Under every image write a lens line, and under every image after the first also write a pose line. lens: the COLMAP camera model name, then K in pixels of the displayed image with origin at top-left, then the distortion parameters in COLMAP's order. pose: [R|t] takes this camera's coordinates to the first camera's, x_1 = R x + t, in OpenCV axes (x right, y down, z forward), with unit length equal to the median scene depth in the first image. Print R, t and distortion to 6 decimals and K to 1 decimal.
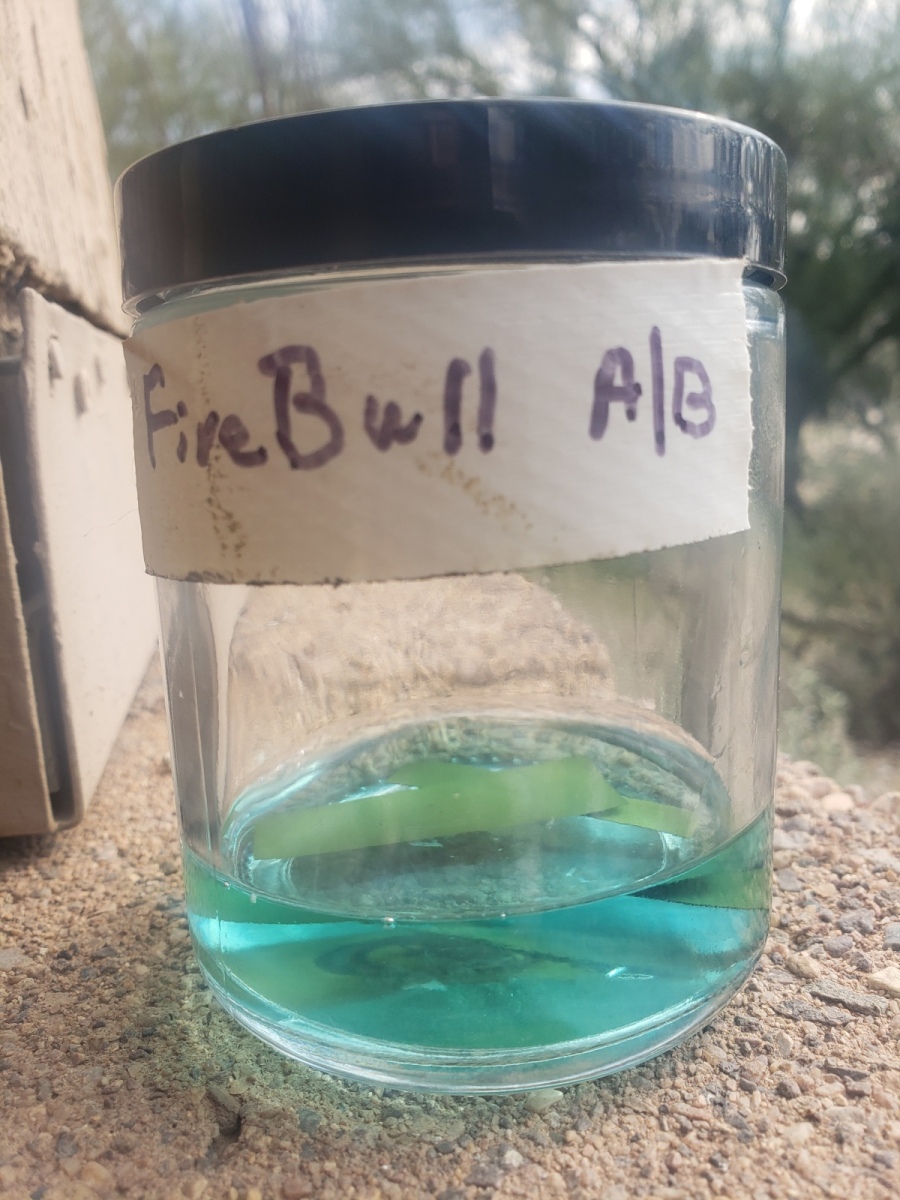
lens RADIAL K [[1034.6, 0, 459.4], [0, 1034.6, 605.5], [0, 0, 1]] dist [-0.087800, 0.109467]
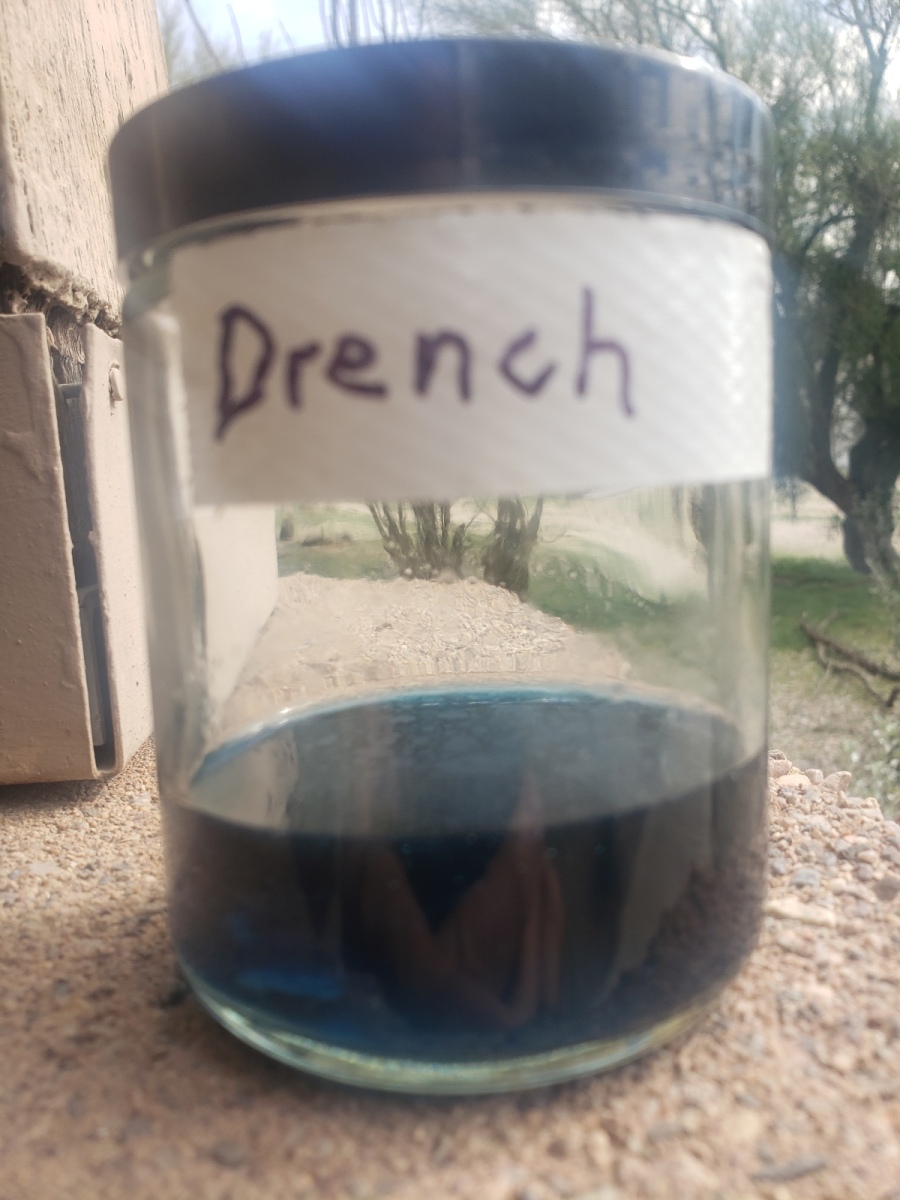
lens RADIAL K [[1007.5, 0, 454.5], [0, 1007.5, 589.5], [0, 0, 1]] dist [-0.075544, 0.129916]
pose [[0.995037, 0.012158, -0.098759, 0.177190], [-0.018574, 0.997757, -0.064314, 0.101048], [0.097756, 0.065829, 0.993031, -0.167404]]
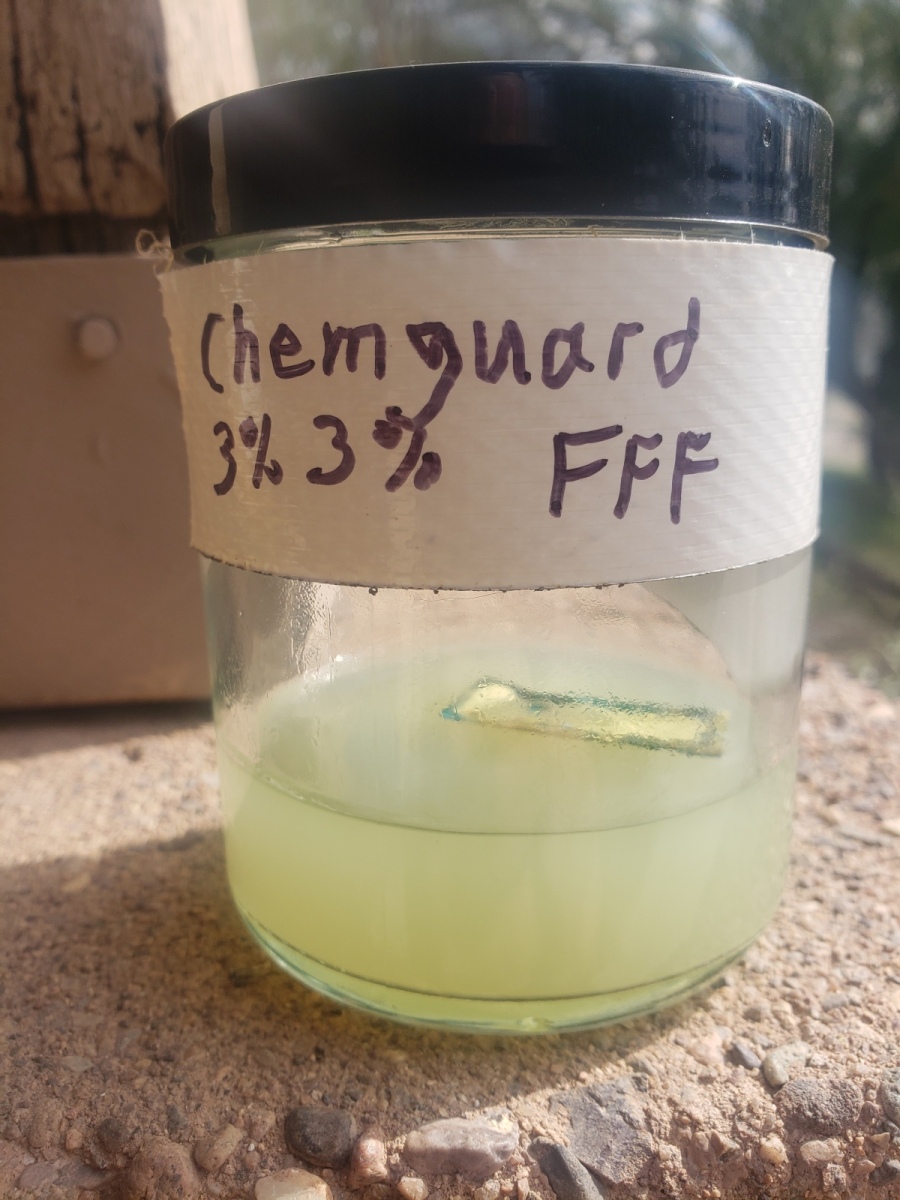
lens RADIAL K [[1062.7, 0, 458.4], [0, 1062.7, 605.3], [0, 0, 1]] dist [-0.142563, 0.188751]
pose [[0.995139, 0.047839, -0.086080, -0.030515], [-0.043989, 0.997969, 0.046082, 0.055568], [0.088110, -0.042071, 0.995222, -0.367345]]
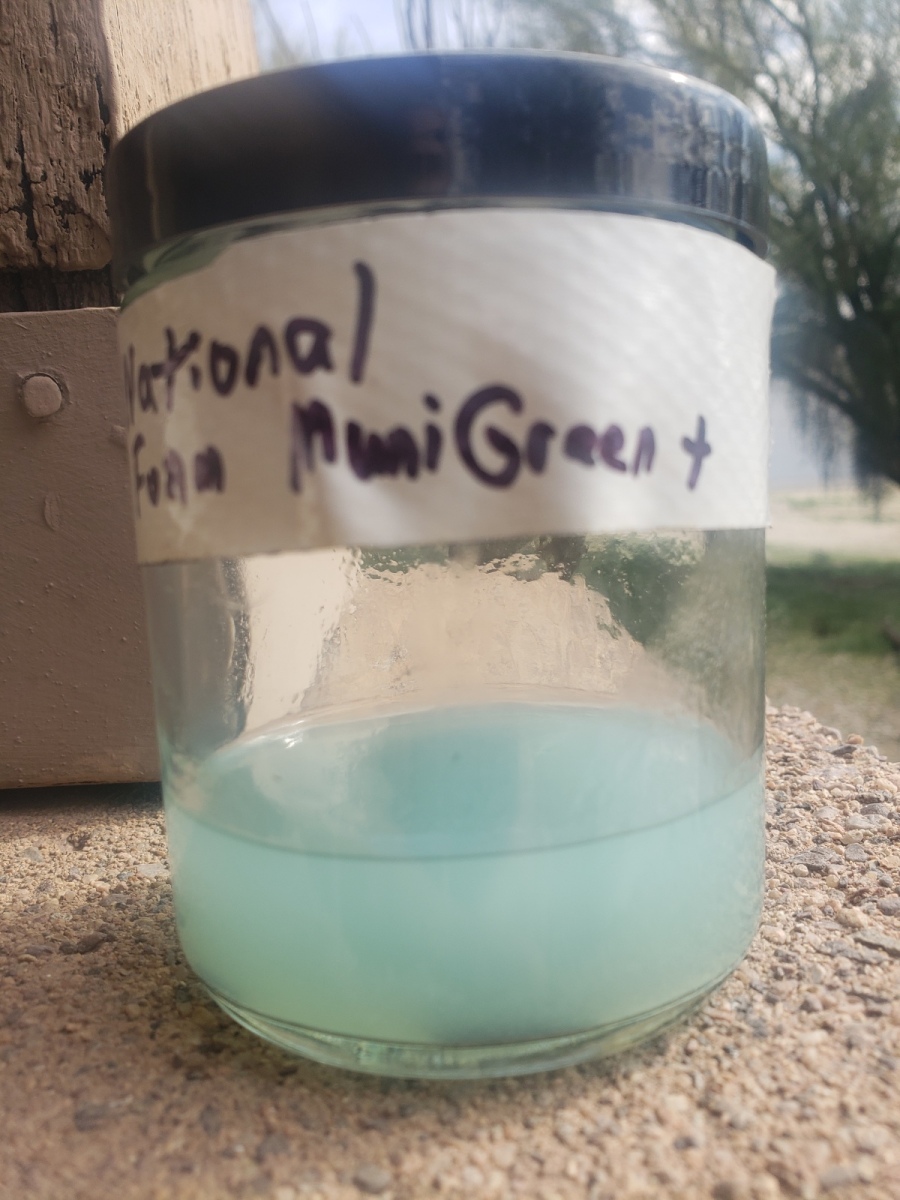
lens RADIAL K [[1025.7, 0, 453.5], [0, 1025.7, 599.8], [0, 0, 1]] dist [-0.116464, 0.179421]
pose [[0.985757, 0.022724, -0.166631, 0.104598], [-0.031910, 0.998103, -0.052659, 0.100290], [0.165118, 0.057227, 0.984612, -0.134739]]
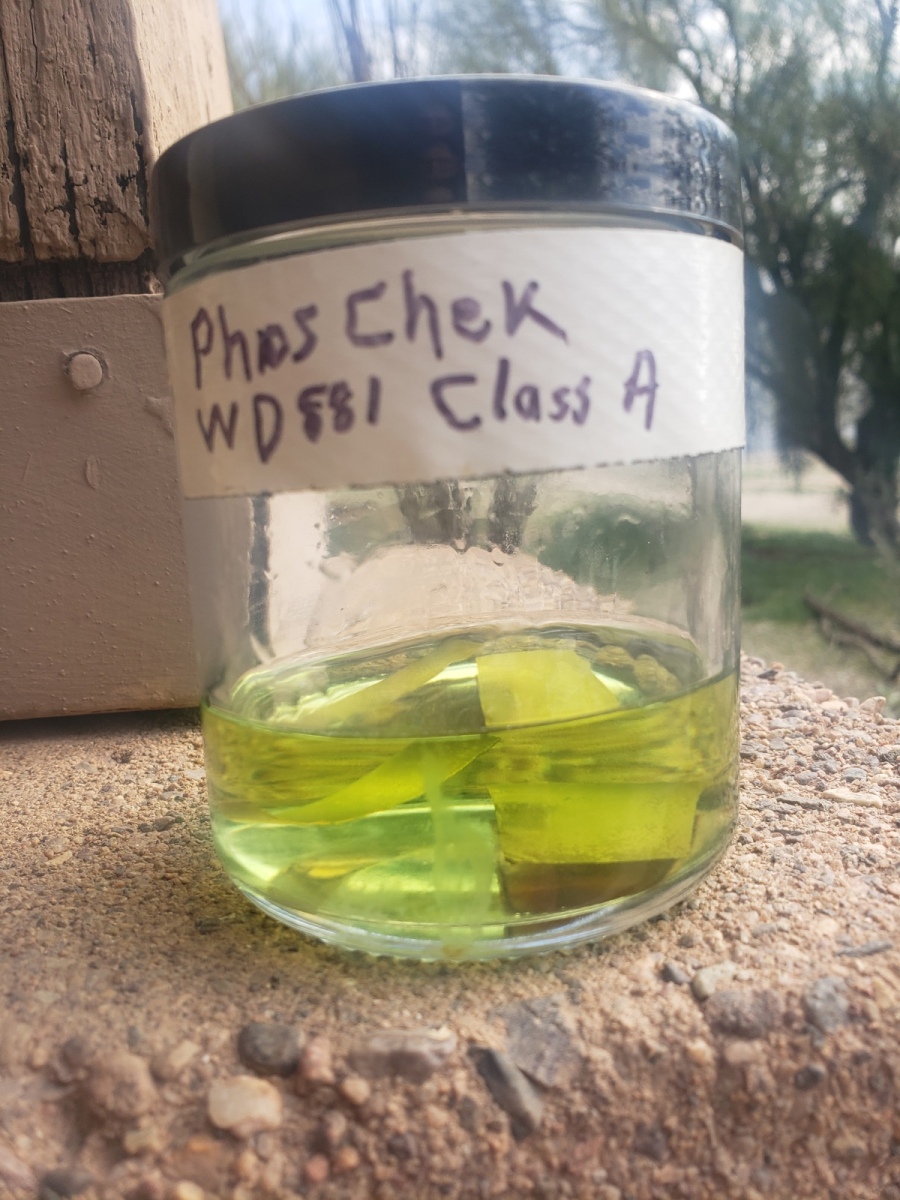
lens RADIAL K [[1026.3, 0, 449.6], [0, 1026.3, 598.9], [0, 0, 1]] dist [-0.098381, 0.149653]
pose [[0.994830, 0.013677, -0.100626, 0.045040], [-0.016845, 0.999387, -0.030697, 0.170268], [0.100144, 0.032233, 0.994451, -0.424960]]
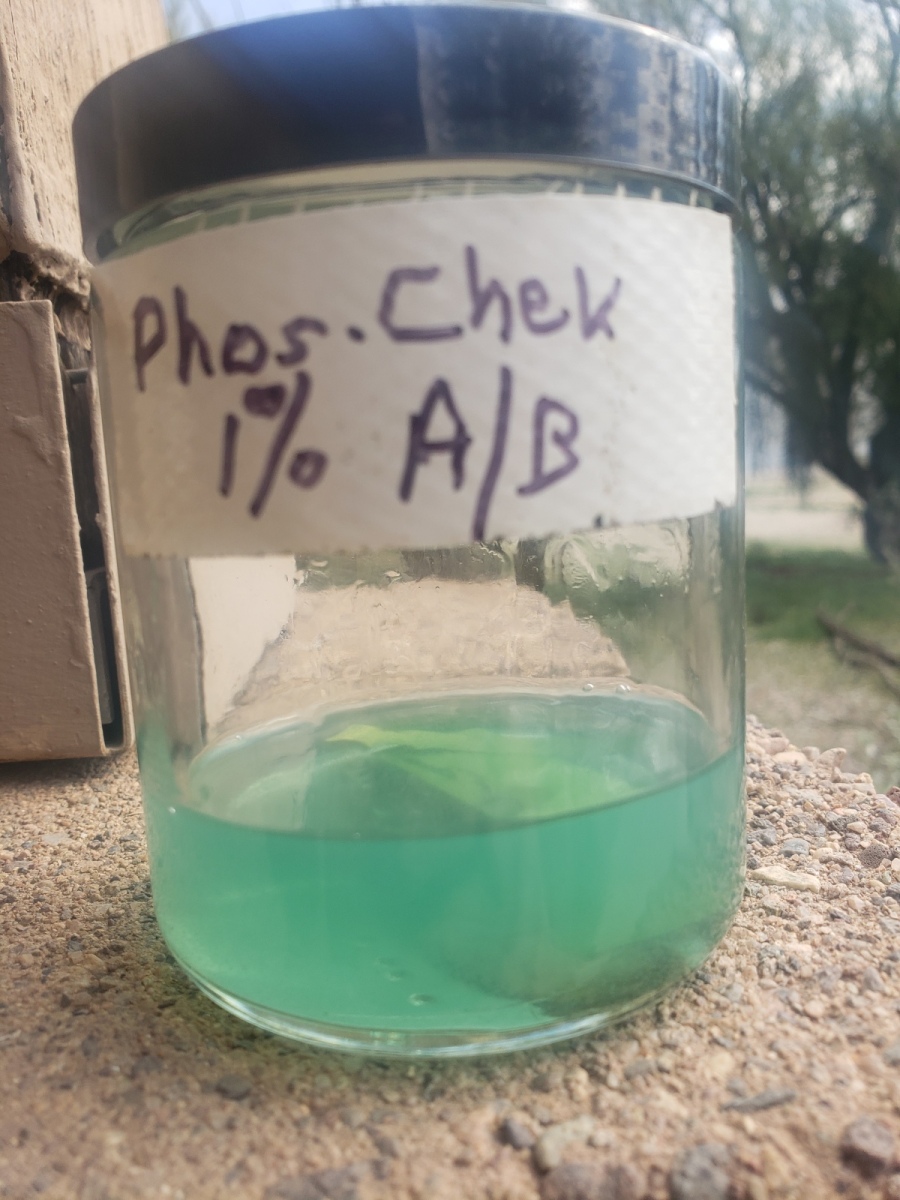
lens RADIAL K [[1026.3, 0, 449.6], [0, 1026.3, 598.9], [0, 0, 1]] dist [-0.098381, 0.149653]
pose [[0.993328, 0.011006, -0.114793, 0.202443], [-0.016629, 0.998702, -0.048140, 0.125466], [0.114114, 0.049728, 0.992222, -0.216963]]
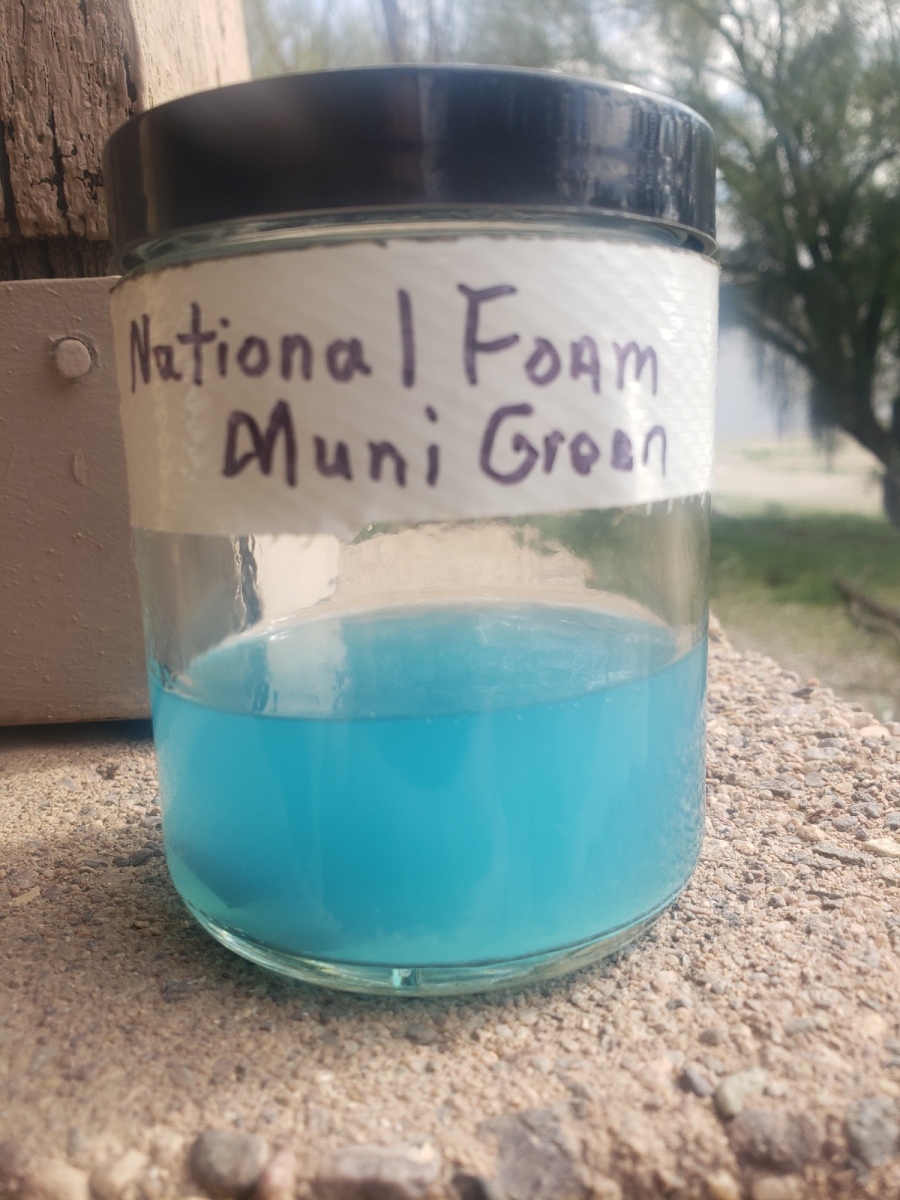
lens RADIAL K [[1030.6, 0, 443.5], [0, 1030.6, 594.2], [0, 0, 1]] dist [-0.111748, 0.171480]
pose [[0.990832, 0.037270, -0.129854, 0.053153], [-0.038592, 0.999226, -0.007681, 0.102821], [0.129467, 0.012622, 0.991503, -0.295705]]
